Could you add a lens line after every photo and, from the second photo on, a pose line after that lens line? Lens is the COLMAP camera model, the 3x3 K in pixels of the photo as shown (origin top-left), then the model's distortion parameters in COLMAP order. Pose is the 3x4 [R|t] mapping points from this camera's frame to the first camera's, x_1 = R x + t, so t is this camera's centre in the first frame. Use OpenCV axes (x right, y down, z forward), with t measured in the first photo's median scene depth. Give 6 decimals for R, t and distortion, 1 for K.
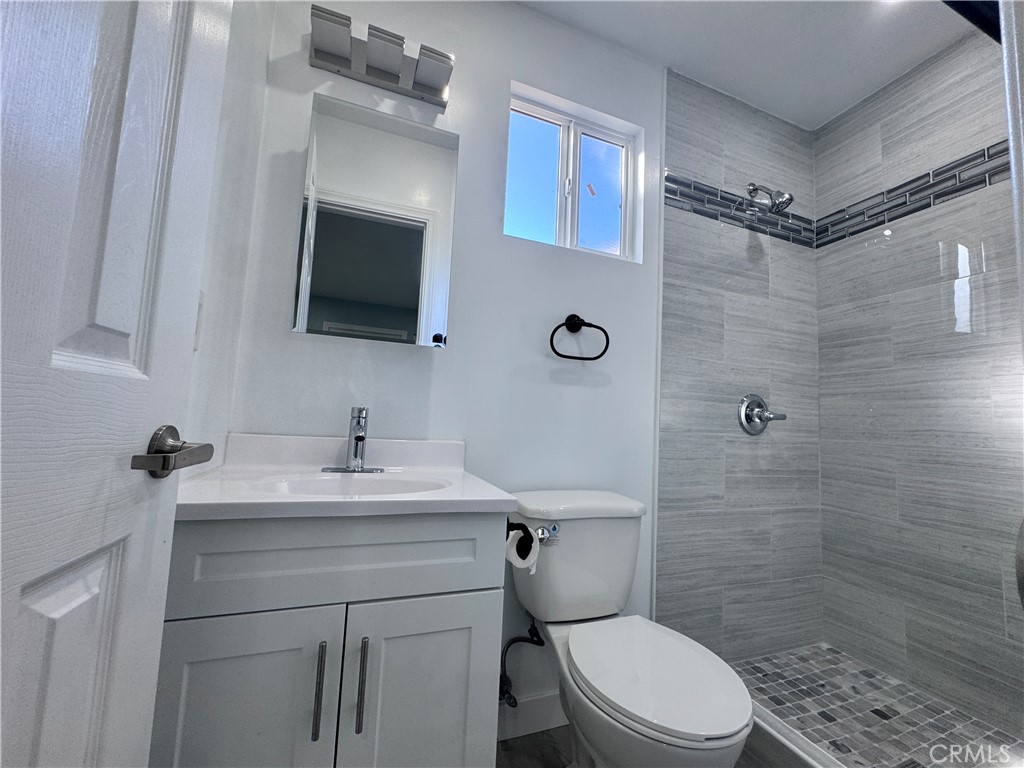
lens RADIAL K [[411.5, 0, 513.3], [0, 411.5, 382.5], [0, 0, 1]] dist [-0.002148, -0.000291]
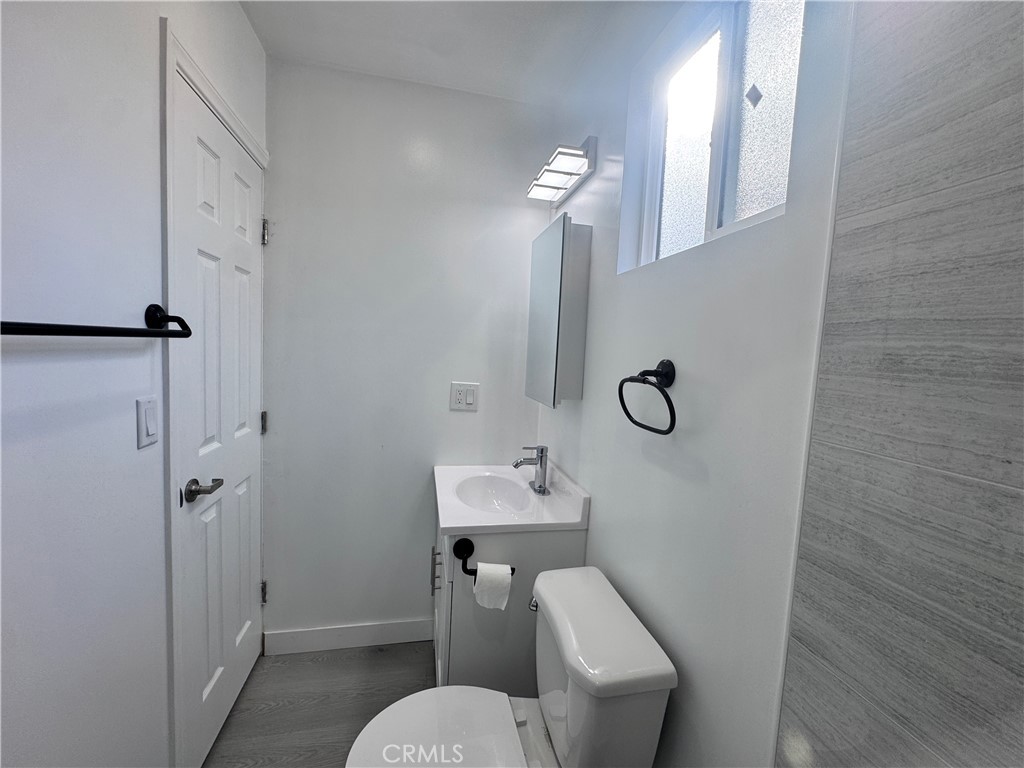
lens RADIAL K [[411.5, 0, 511.2], [0, 411.5, 384.9], [0, 0, 1]] dist [-0.002148, -0.000291]
pose [[-0.141400, 0.022857, -0.989689, 0.752764], [0.030405, 0.999362, 0.018736, -0.134232], [0.989485, -0.027443, -0.142005, 0.781064]]
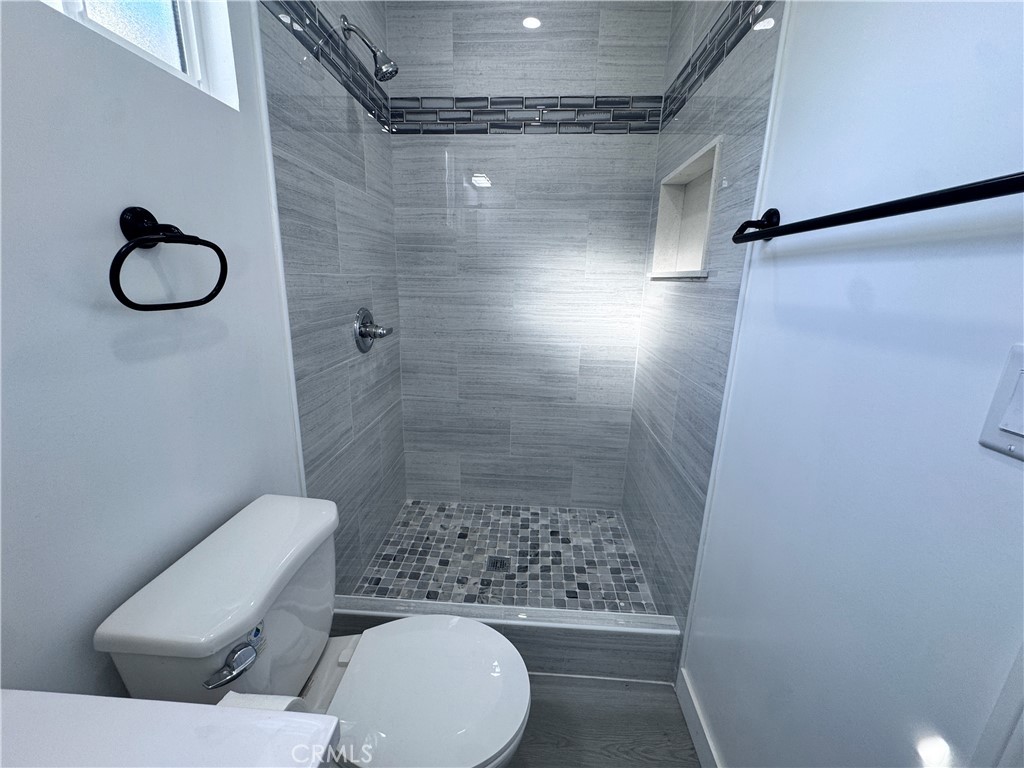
lens RADIAL K [[411.5, 0, 511.3], [0, 411.5, 381.6], [0, 0, 1]] dist [-0.002148, -0.000291]
pose [[0.408871, -0.263381, 0.873759, -0.126114], [-0.088500, 0.941491, 0.325210, -0.154612], [-0.908291, -0.210297, 0.361639, 0.375826]]
